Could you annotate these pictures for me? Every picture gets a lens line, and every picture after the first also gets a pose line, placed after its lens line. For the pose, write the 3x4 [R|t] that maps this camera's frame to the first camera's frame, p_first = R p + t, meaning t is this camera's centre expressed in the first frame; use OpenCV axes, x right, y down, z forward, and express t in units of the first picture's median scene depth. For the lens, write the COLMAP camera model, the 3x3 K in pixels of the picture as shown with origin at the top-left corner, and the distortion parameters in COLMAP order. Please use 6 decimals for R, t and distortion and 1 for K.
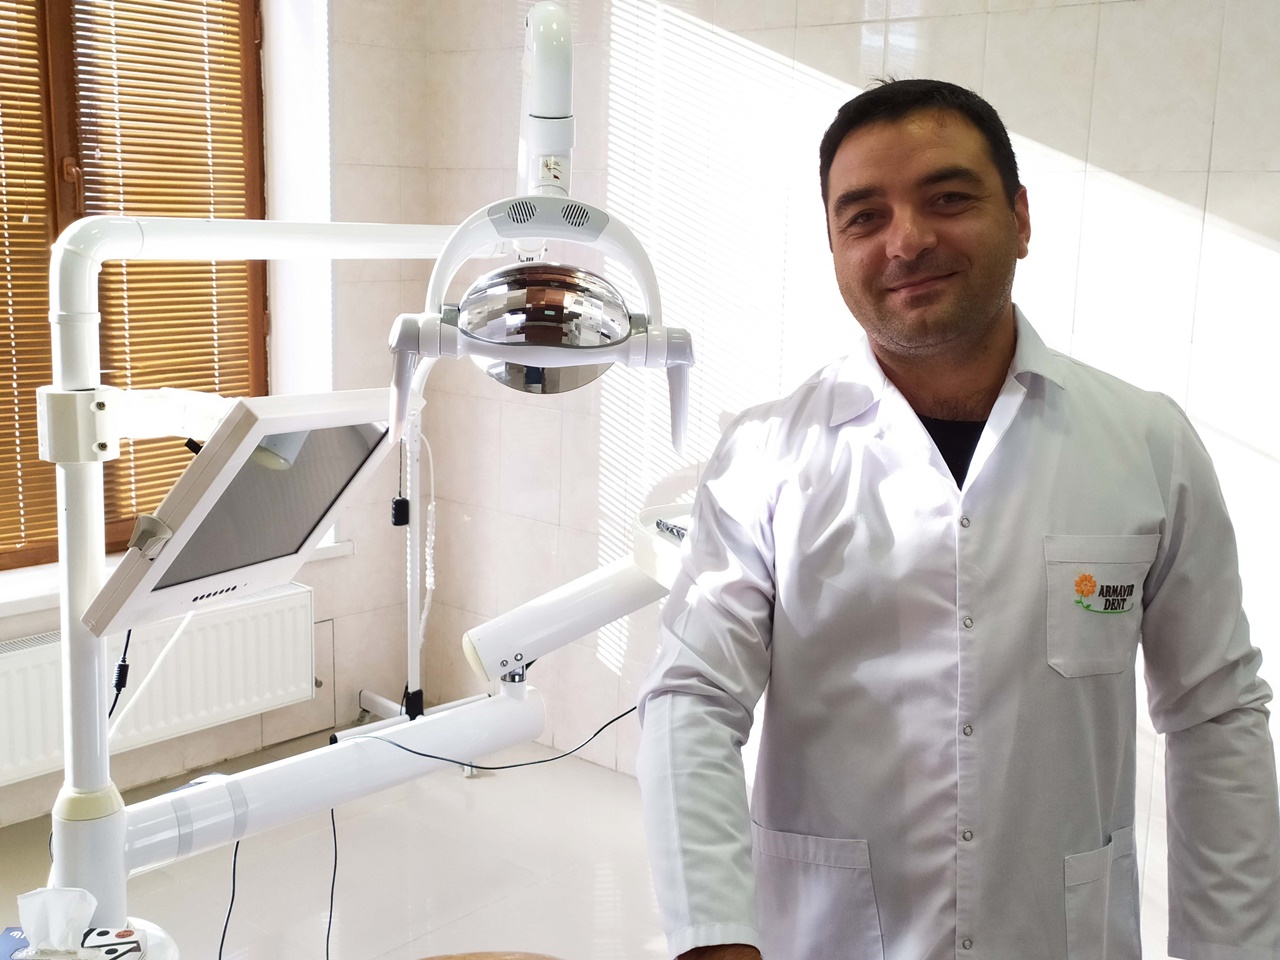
lens RADIAL K [[1499.8, 0, 640.0], [0, 1499.8, 480.0], [0, 0, 1]] dist [0.061486, 0.018375]
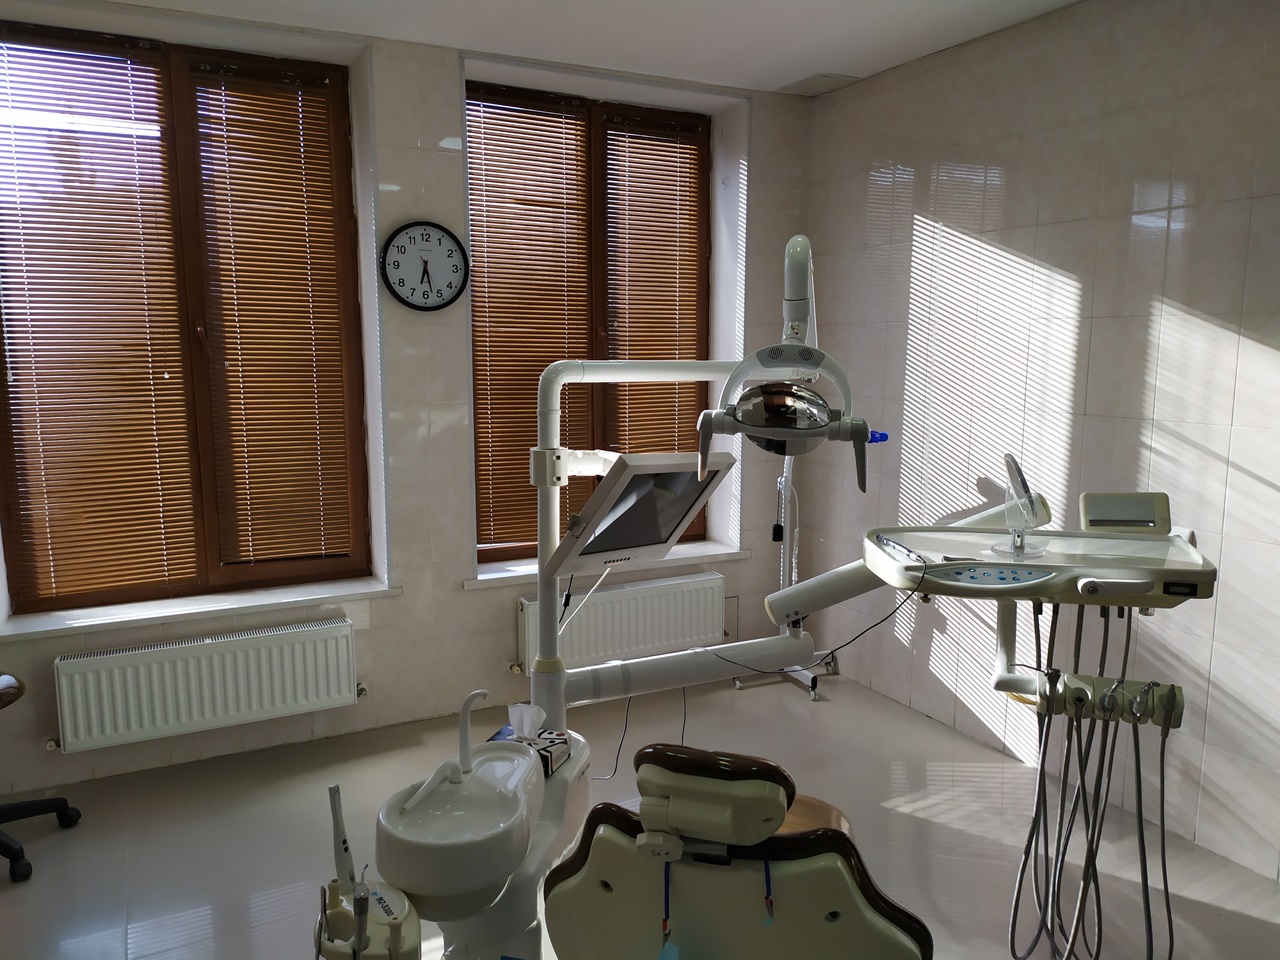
lens RADIAL K [[968.0, 0, 640.0], [0, 968.0, 480.0], [0, 0, 1]] dist [0.088218, -0.114726]
pose [[0.937207, 0.027422, -0.347693, 0.170221], [-0.042428, 0.998464, -0.035618, 0.019088], [0.346182, 0.048134, 0.936932, -0.124972]]
